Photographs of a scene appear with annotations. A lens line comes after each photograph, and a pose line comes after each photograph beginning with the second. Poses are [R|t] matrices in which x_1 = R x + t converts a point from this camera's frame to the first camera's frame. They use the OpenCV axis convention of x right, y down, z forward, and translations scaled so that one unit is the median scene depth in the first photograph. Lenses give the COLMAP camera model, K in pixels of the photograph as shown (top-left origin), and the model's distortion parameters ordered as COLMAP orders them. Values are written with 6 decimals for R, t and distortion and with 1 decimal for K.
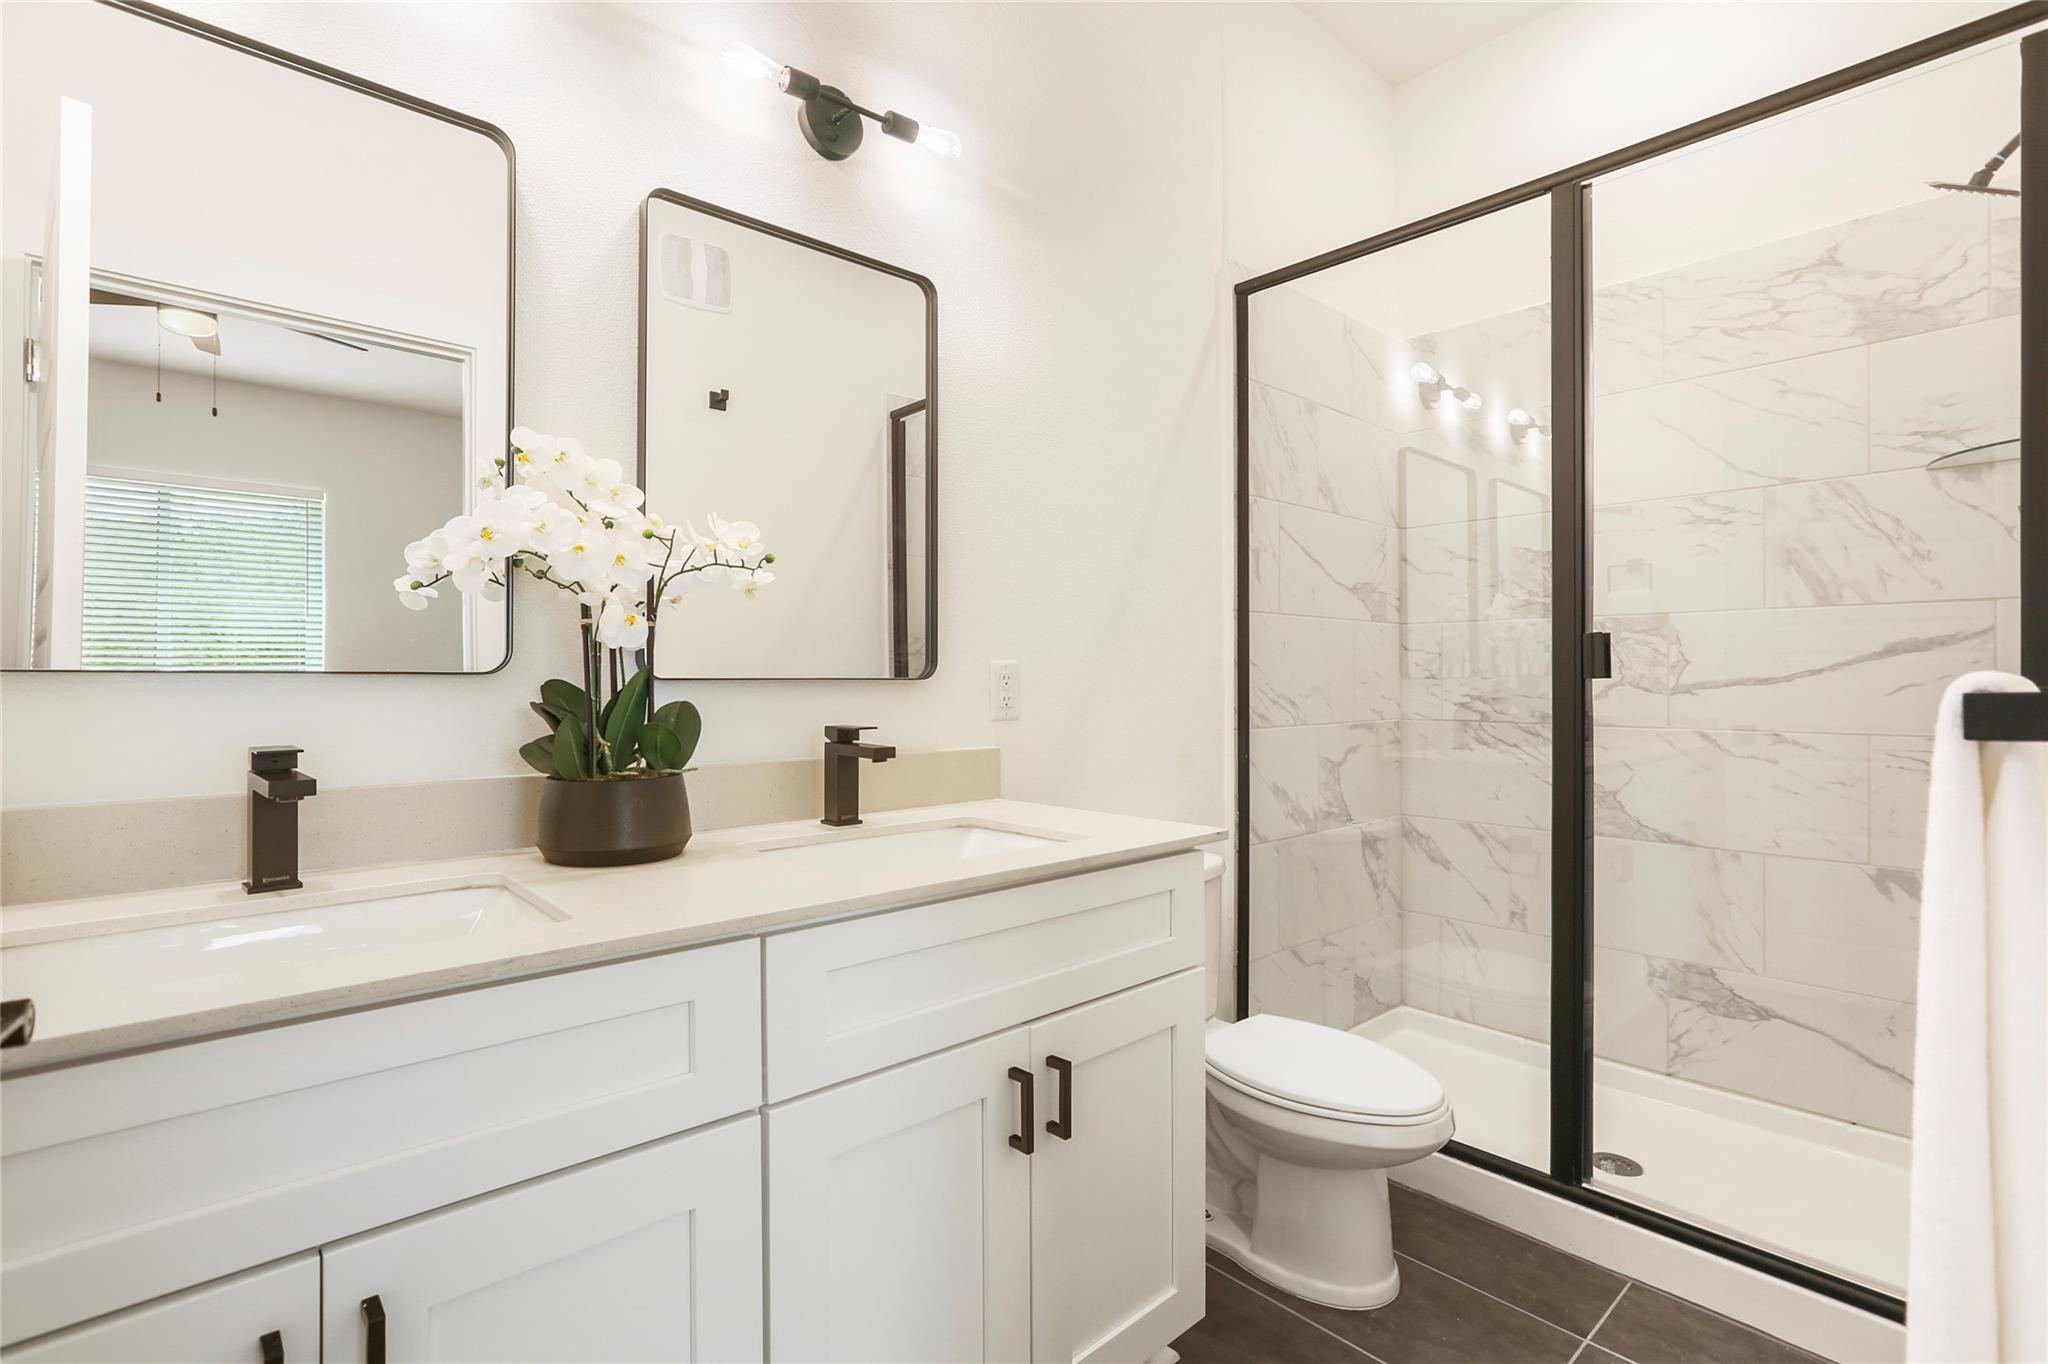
lens RADIAL K [[954.6, 0, 1024.0], [0, 954.6, 682.0], [0, 0, 1]] dist [-0.040972, 0.021145]
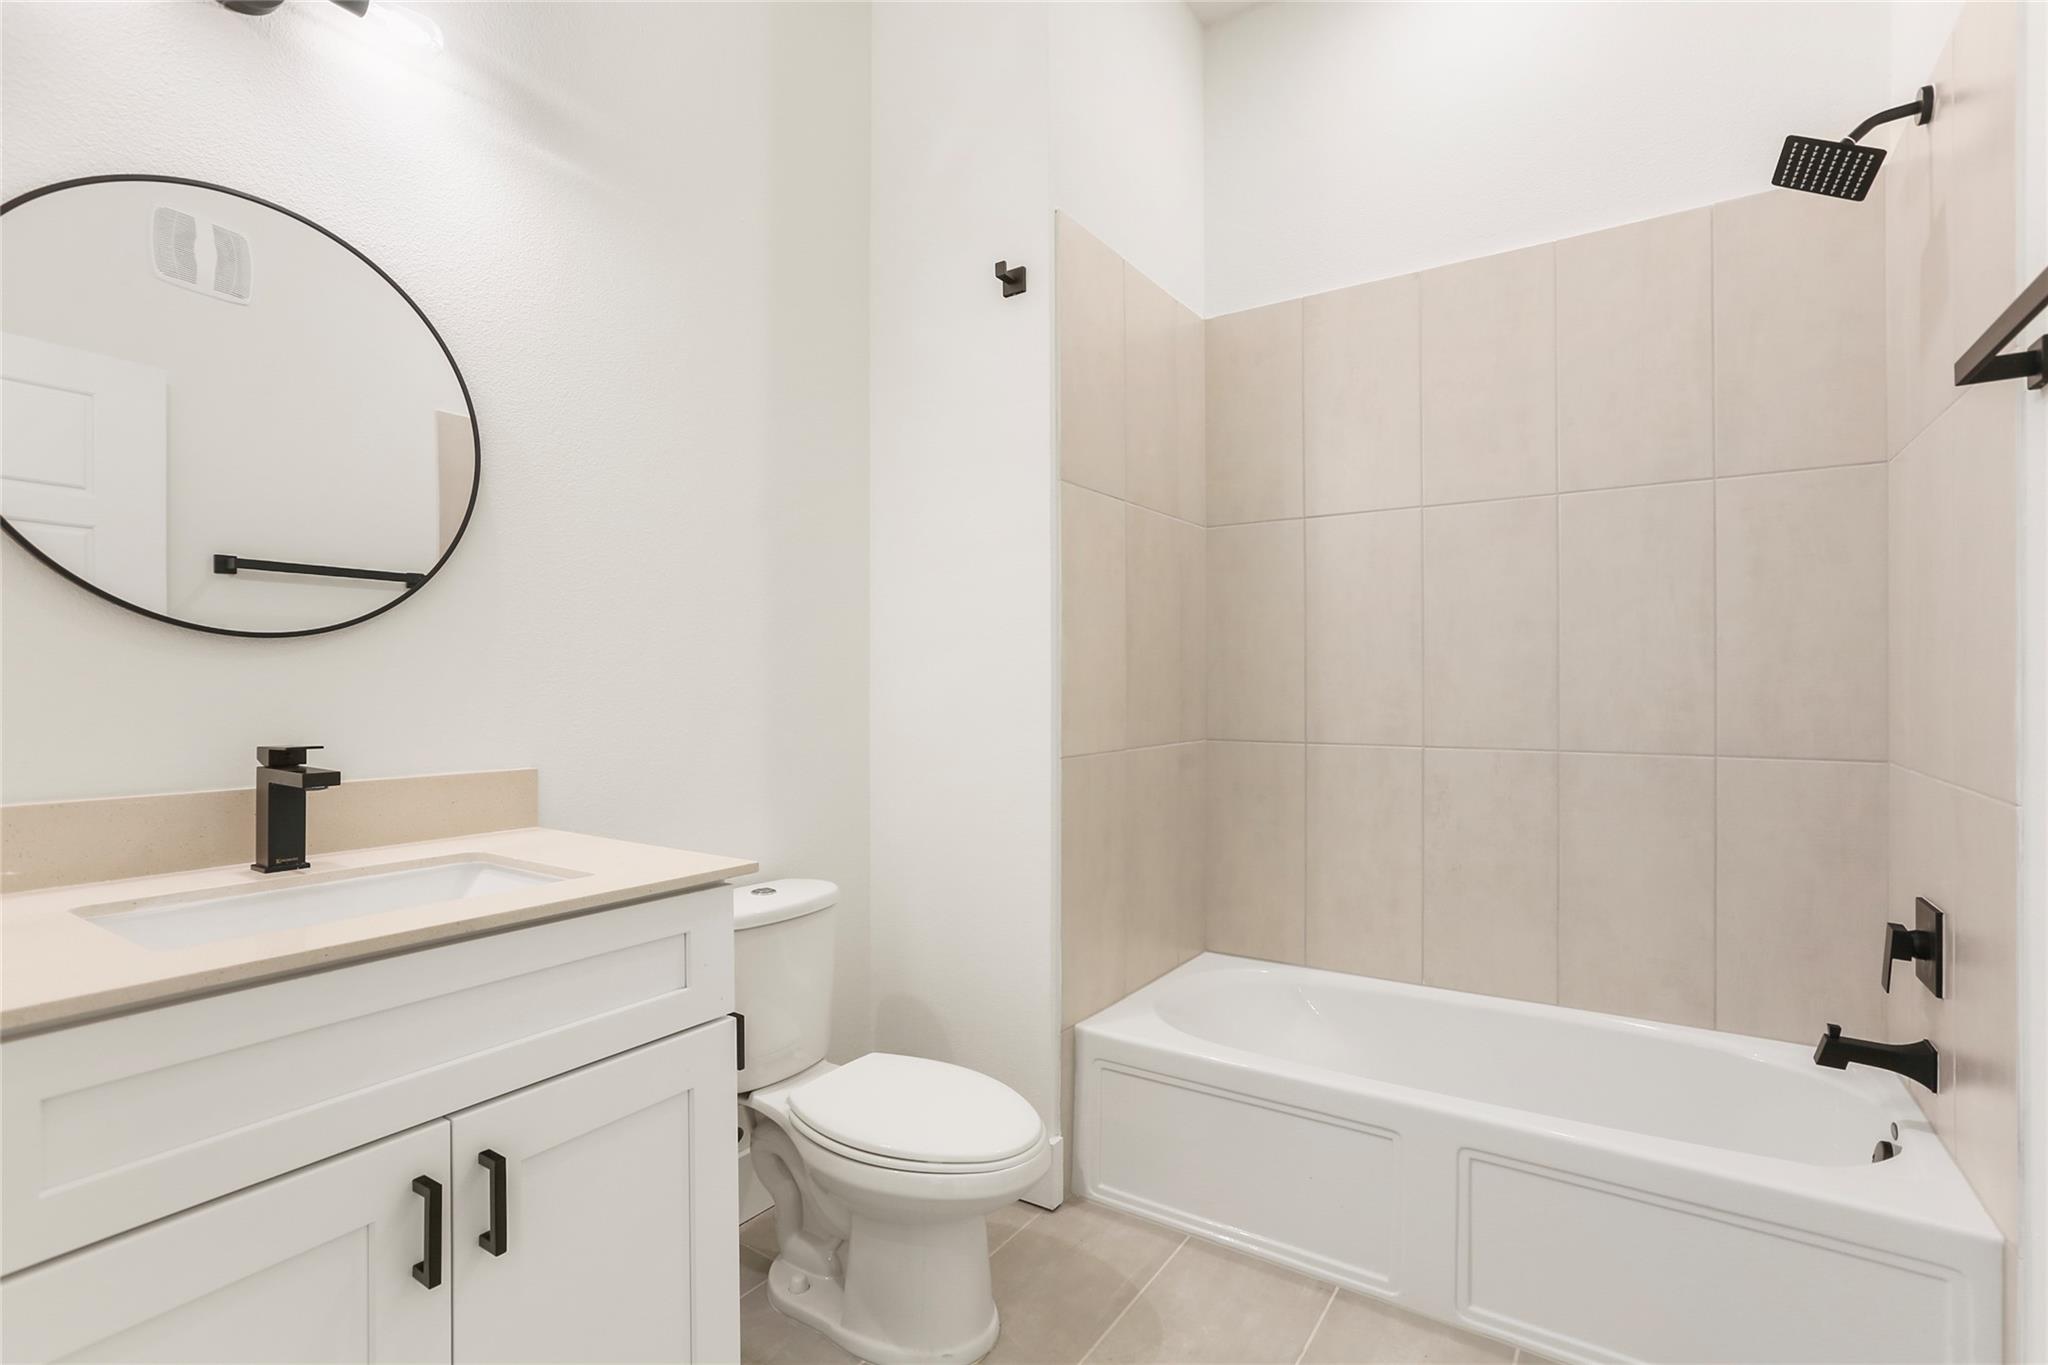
lens RADIAL K [[954.6, 0, 1024.0], [0, 954.6, 682.5], [0, 0, 1]] dist [-0.040972, 0.021145]
pose [[0.968612, 0.002871, 0.248559, 0.229825], [-0.001721, 0.999987, -0.004846, -0.004897], [-0.248570, 0.004266, 0.968605, 0.085756]]
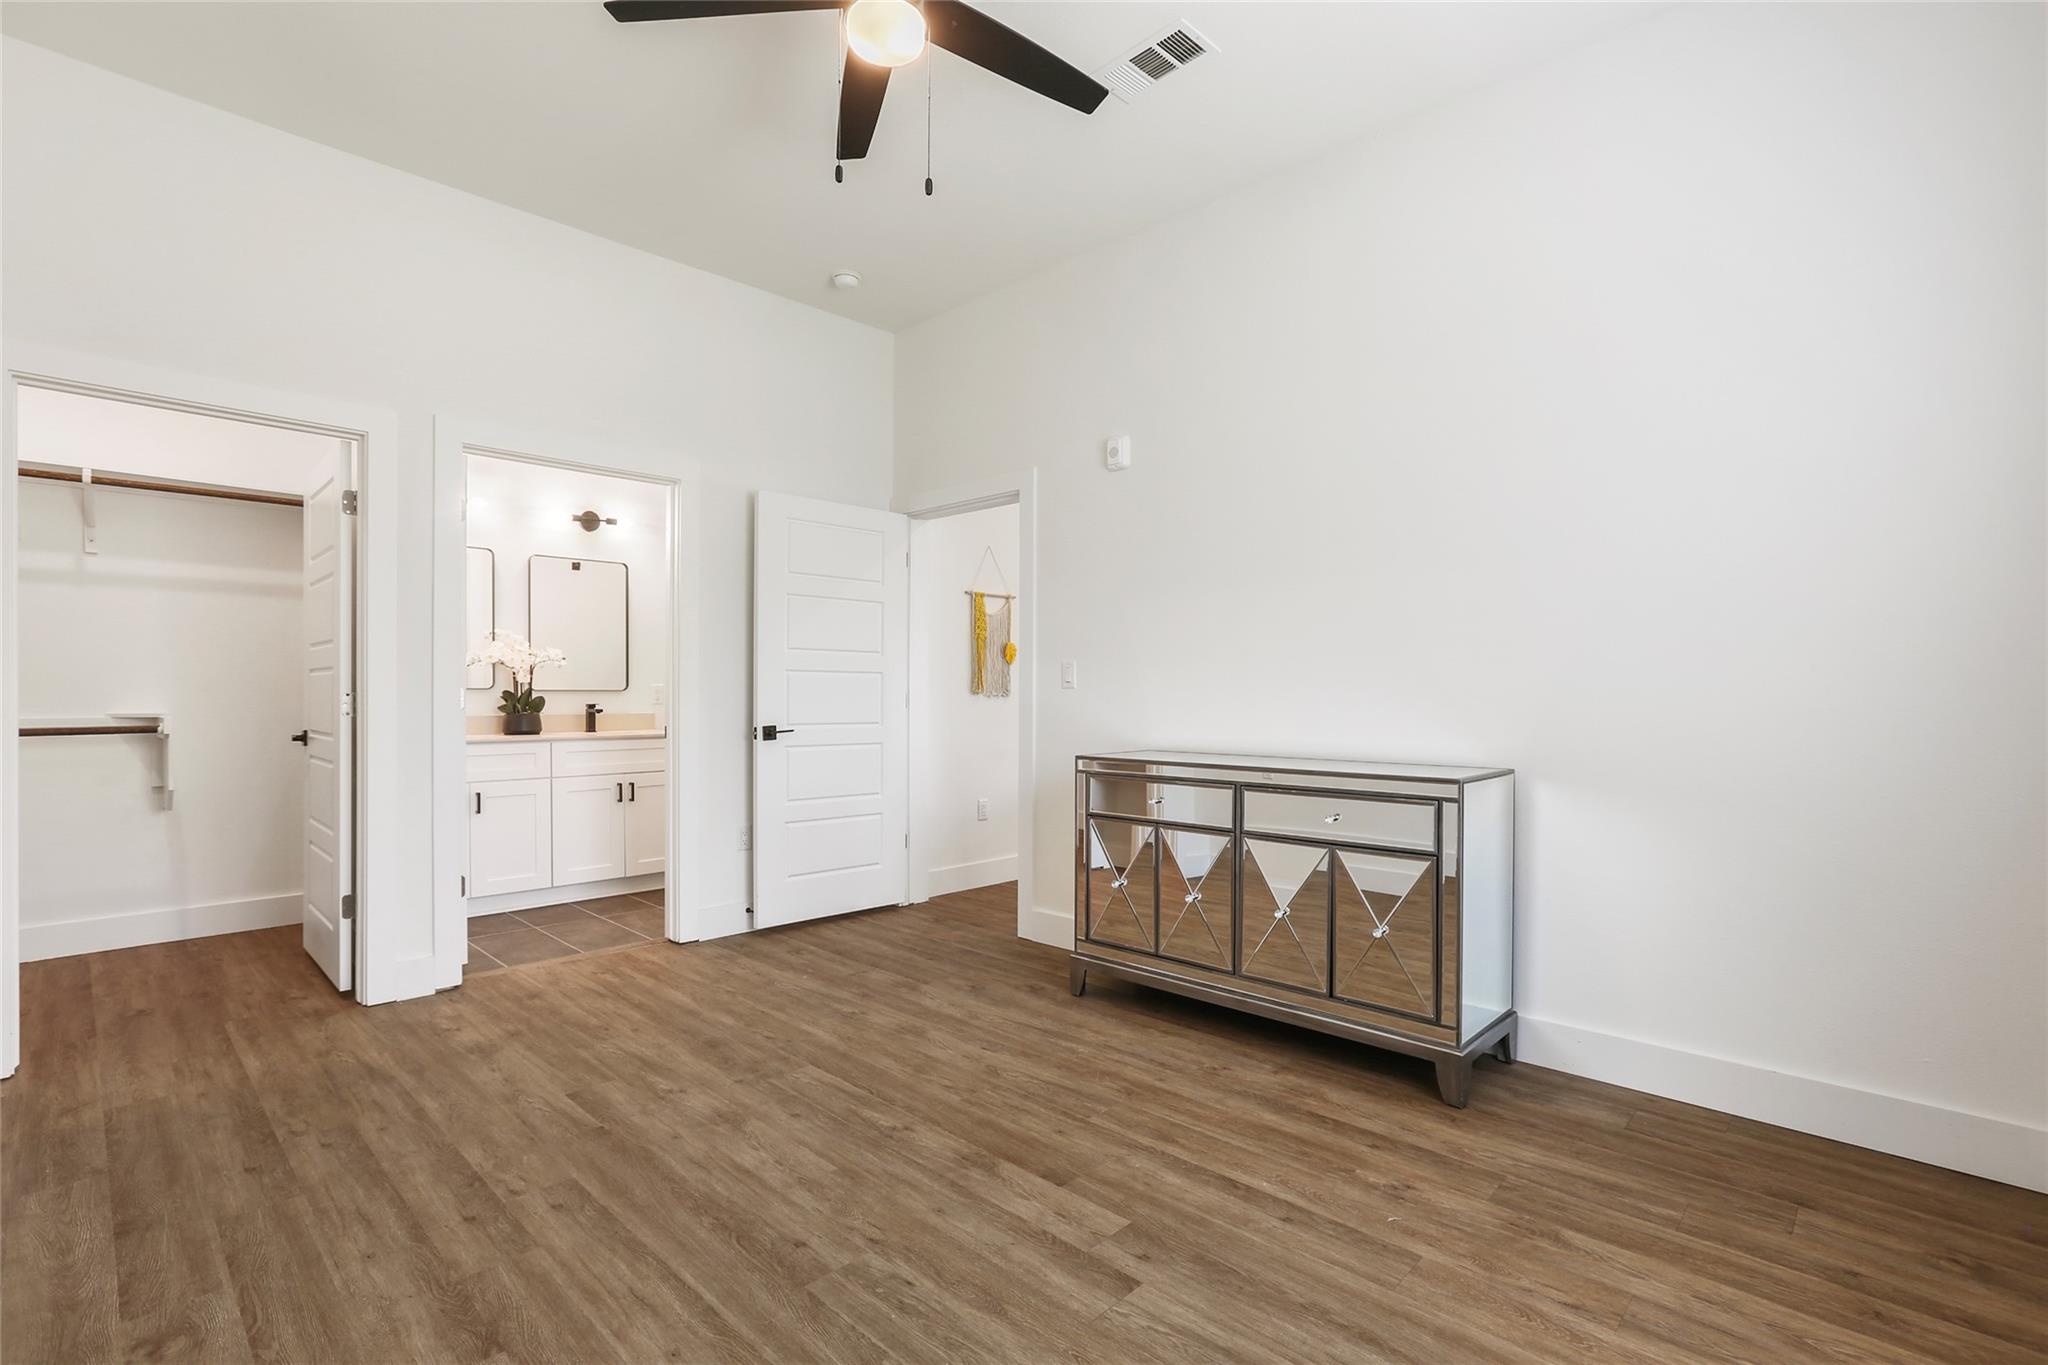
lens RADIAL K [[954.6, 0, 1024.0], [0, 954.6, 682.5], [0, 0, 1]] dist [-0.040972, 0.021145]
pose [[0.997709, 0.001900, 0.067623, 1.198153], [-0.001450, 0.999976, -0.006713, -0.010183], [-0.067634, 0.006600, 0.997688, -2.646996]]
